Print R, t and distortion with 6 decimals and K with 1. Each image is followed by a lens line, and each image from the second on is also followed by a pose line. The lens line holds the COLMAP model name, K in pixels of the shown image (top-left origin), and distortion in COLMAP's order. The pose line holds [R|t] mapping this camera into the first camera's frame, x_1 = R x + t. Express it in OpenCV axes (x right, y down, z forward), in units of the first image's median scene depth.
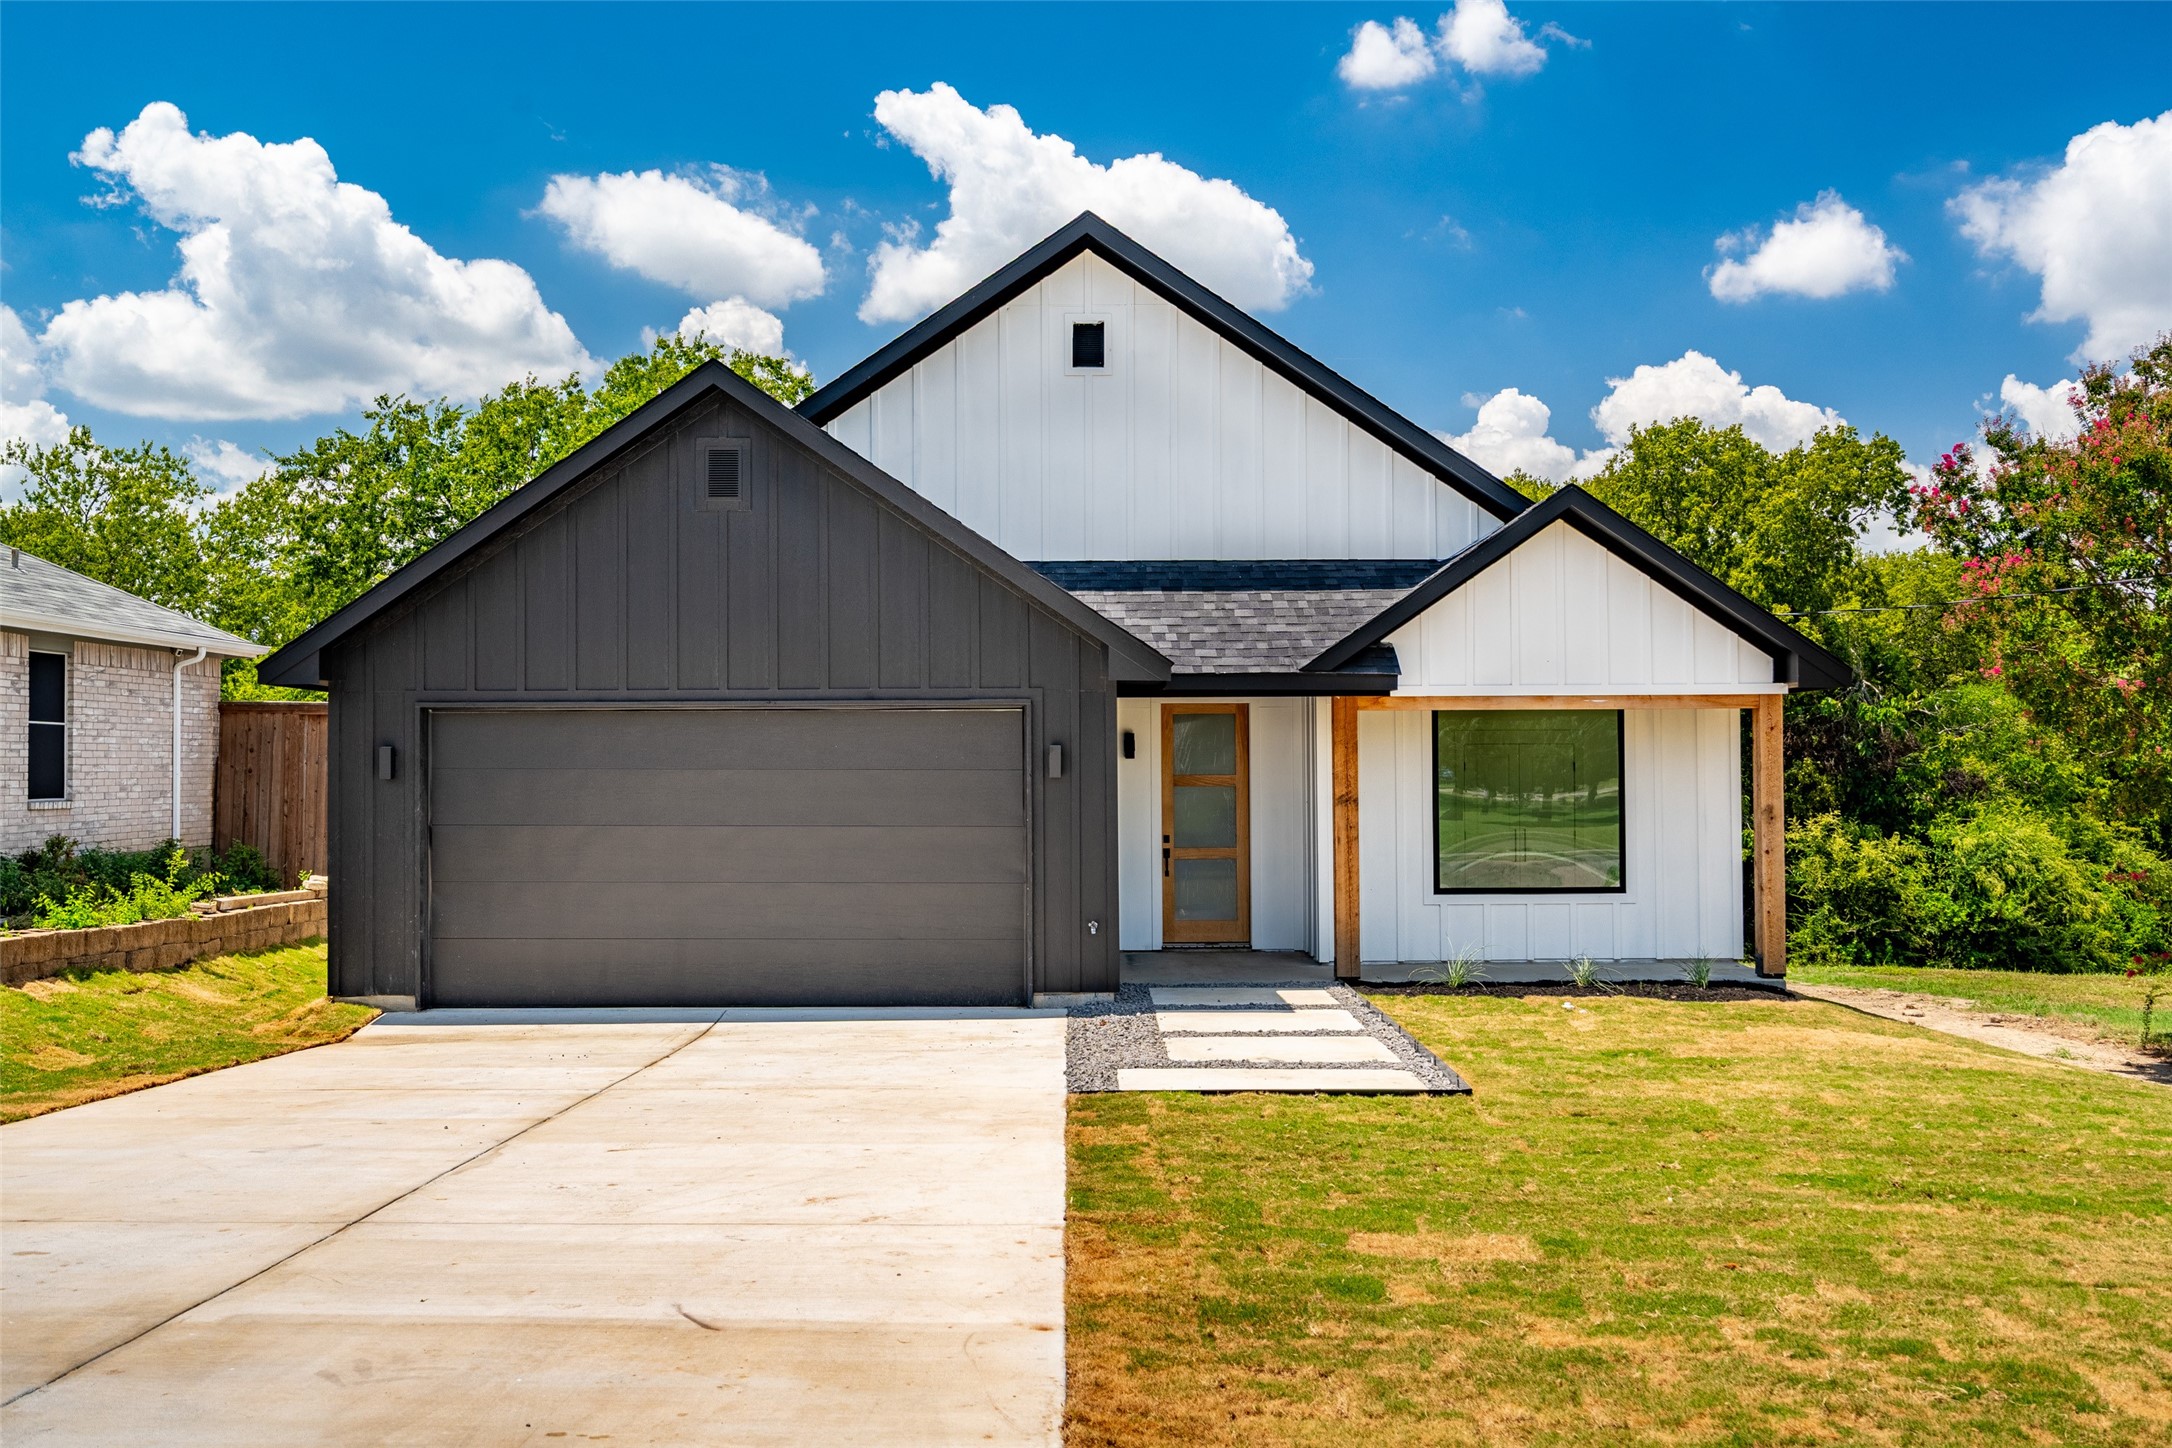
lens RADIAL K [[2045.6, 0, 1074.8], [0, 2045.6, 724.3], [0, 0, 1]] dist [0.037392, 0.000000]
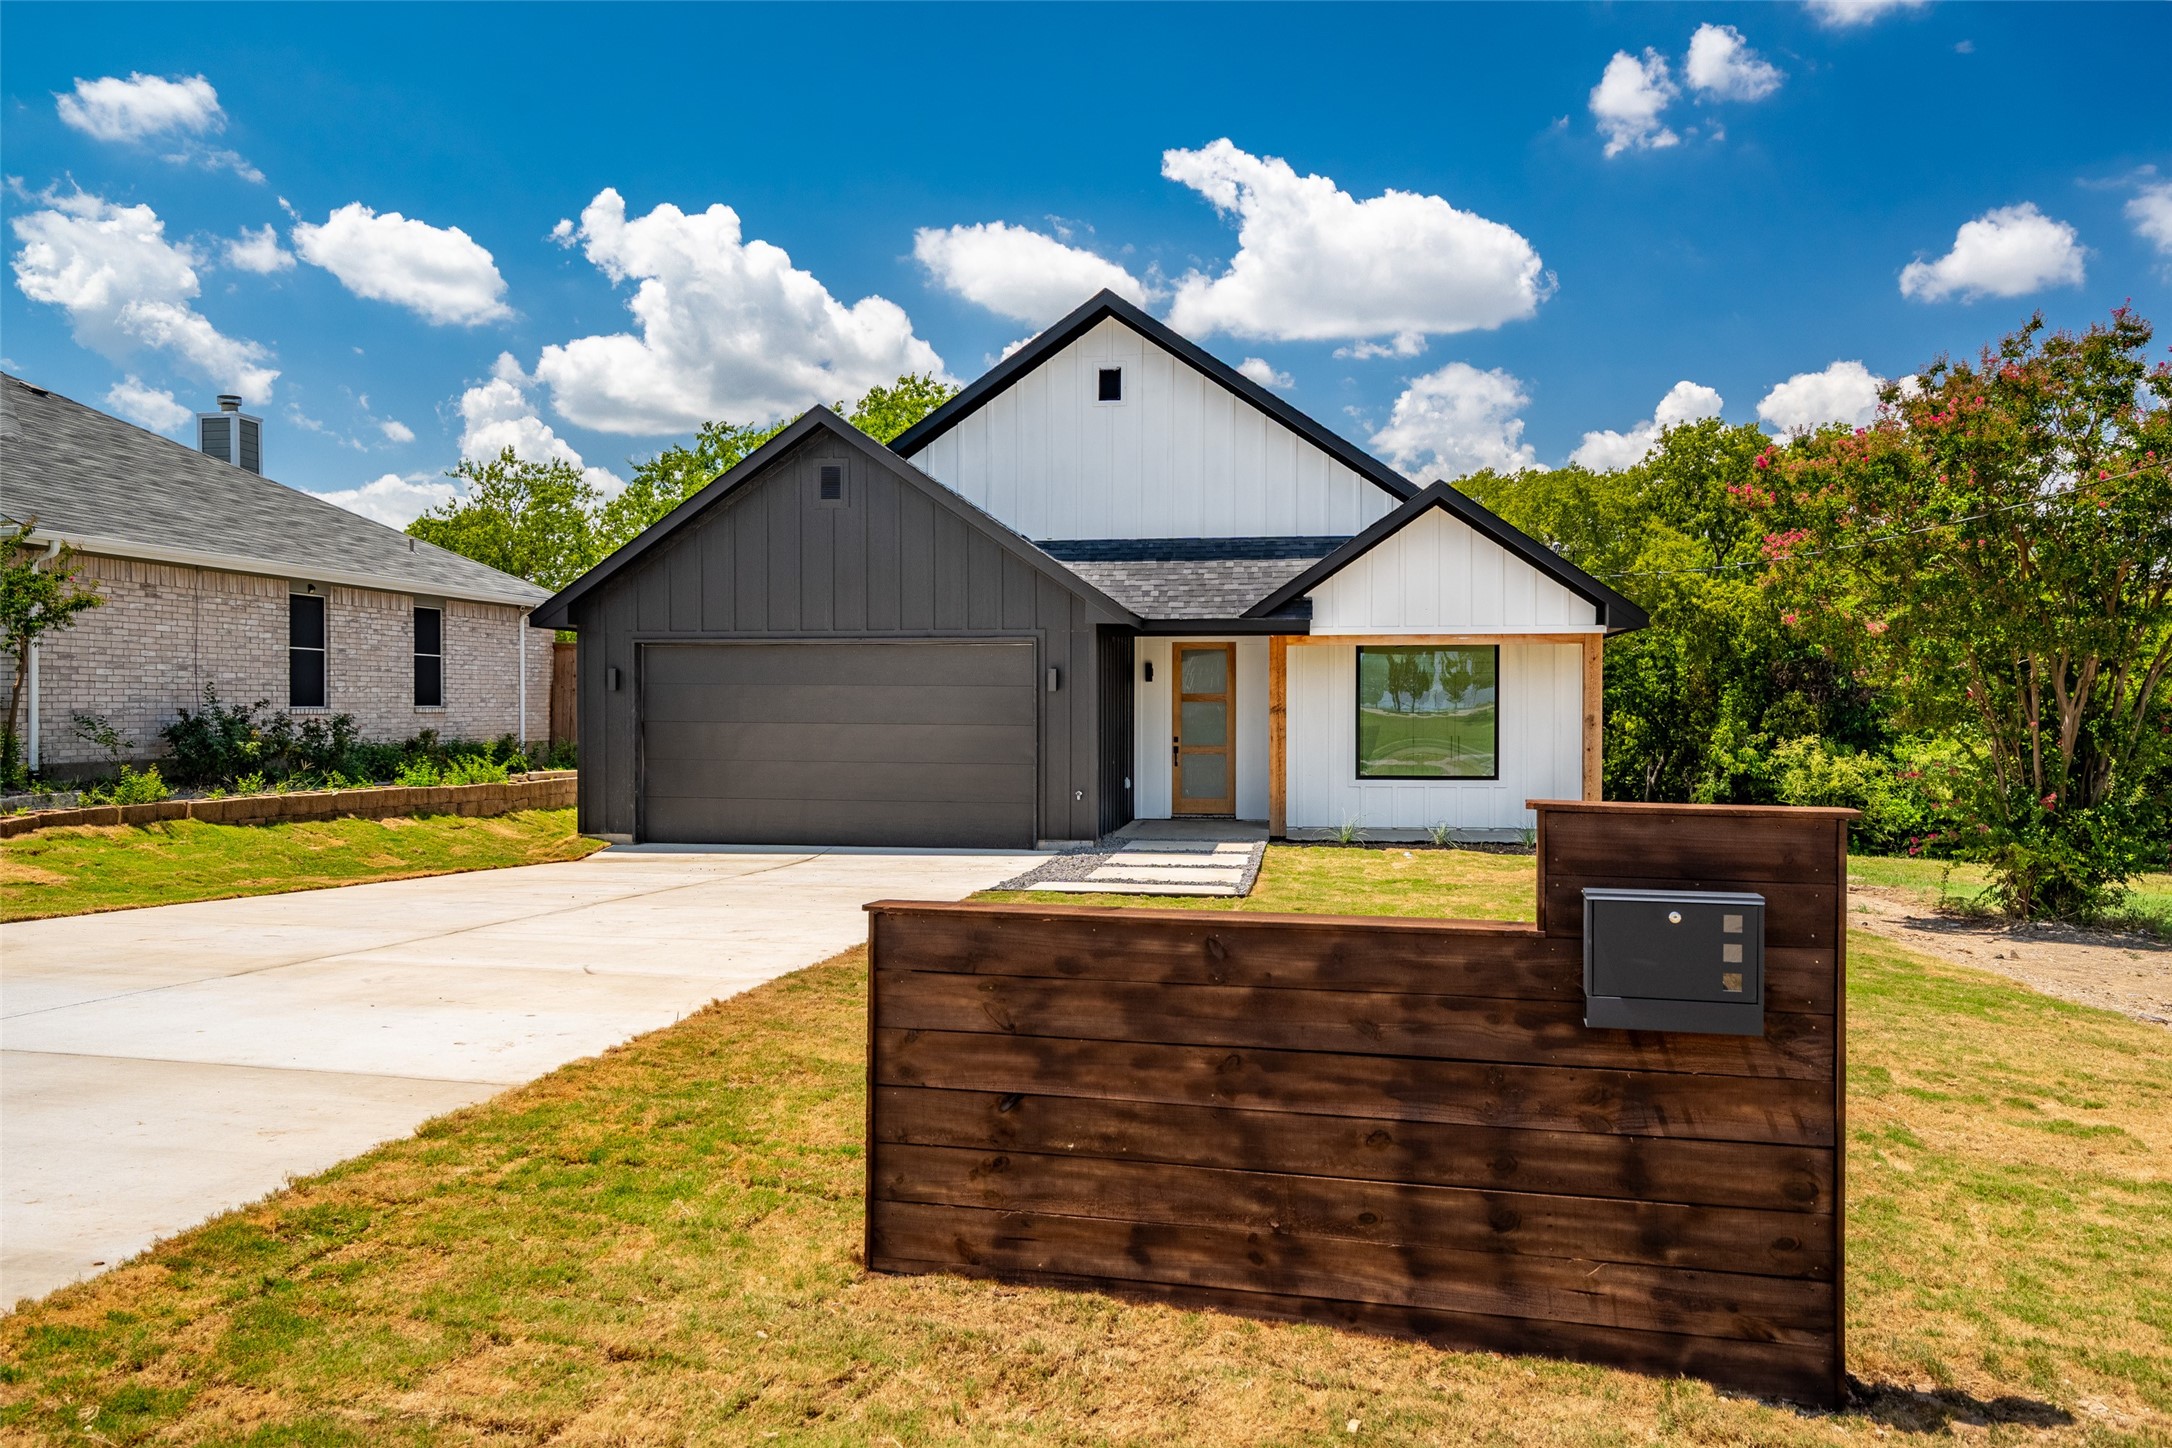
lens RADIAL K [[1687.3, 0, 1096.8], [0, 1687.3, 721.0], [0, 0, 1]] dist [0.038766, 0.007366]
pose [[0.988822, 0.006228, -0.148972, 0.167254], [-0.001860, 0.999565, 0.029447, 0.010111], [0.149091, -0.028841, 0.988403, -0.144893]]
